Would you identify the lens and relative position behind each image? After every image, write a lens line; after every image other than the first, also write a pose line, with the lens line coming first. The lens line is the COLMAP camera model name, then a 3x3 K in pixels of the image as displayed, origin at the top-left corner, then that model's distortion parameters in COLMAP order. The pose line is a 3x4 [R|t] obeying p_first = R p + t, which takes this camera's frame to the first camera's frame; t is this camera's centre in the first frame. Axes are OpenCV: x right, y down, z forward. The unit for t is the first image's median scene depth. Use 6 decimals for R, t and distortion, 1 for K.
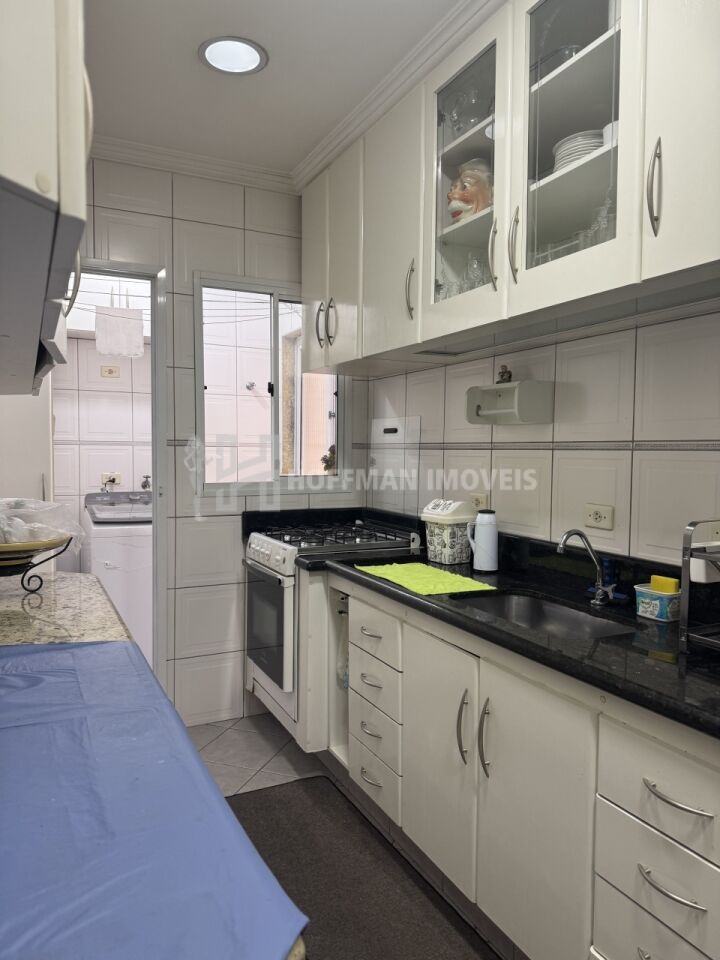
lens RADIAL K [[684.3, 0, 360.0], [0, 684.3, 480.0], [0, 0, 1]] dist [-0.000478, -0.002692]
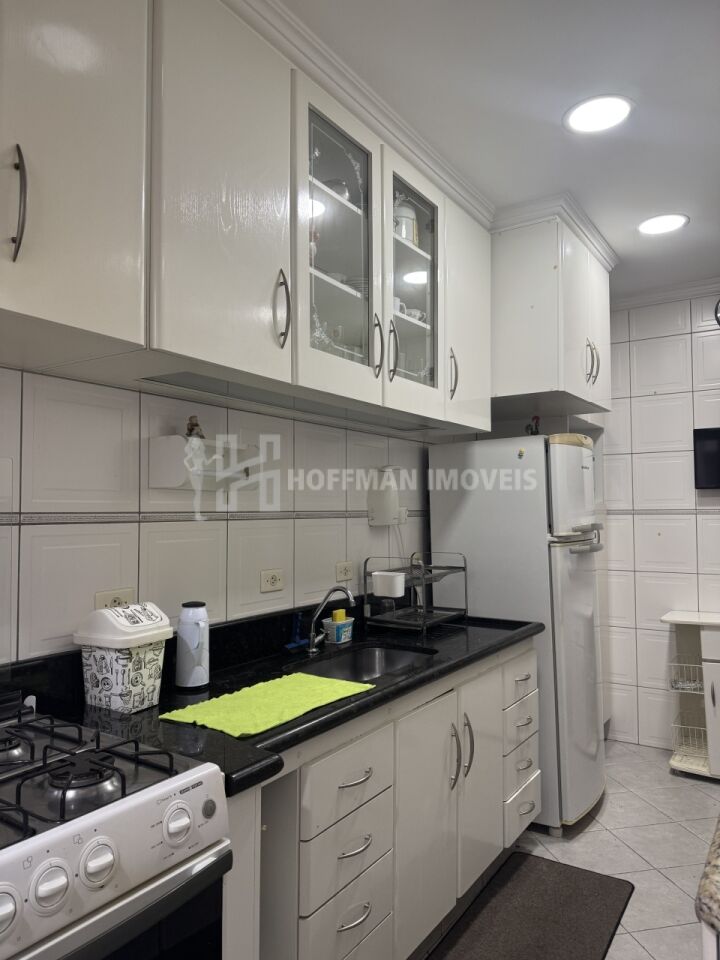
lens RADIAL K [[684.3, 0, 360.0], [0, 684.3, 480.0], [0, 0, 1]] dist [-0.000478, -0.002692]
pose [[-0.524577, 0.045540, 0.850144, -0.656999], [0.046342, 0.998615, -0.024899, -0.075981], [-0.850101, 0.026336, -0.525961, 1.469848]]
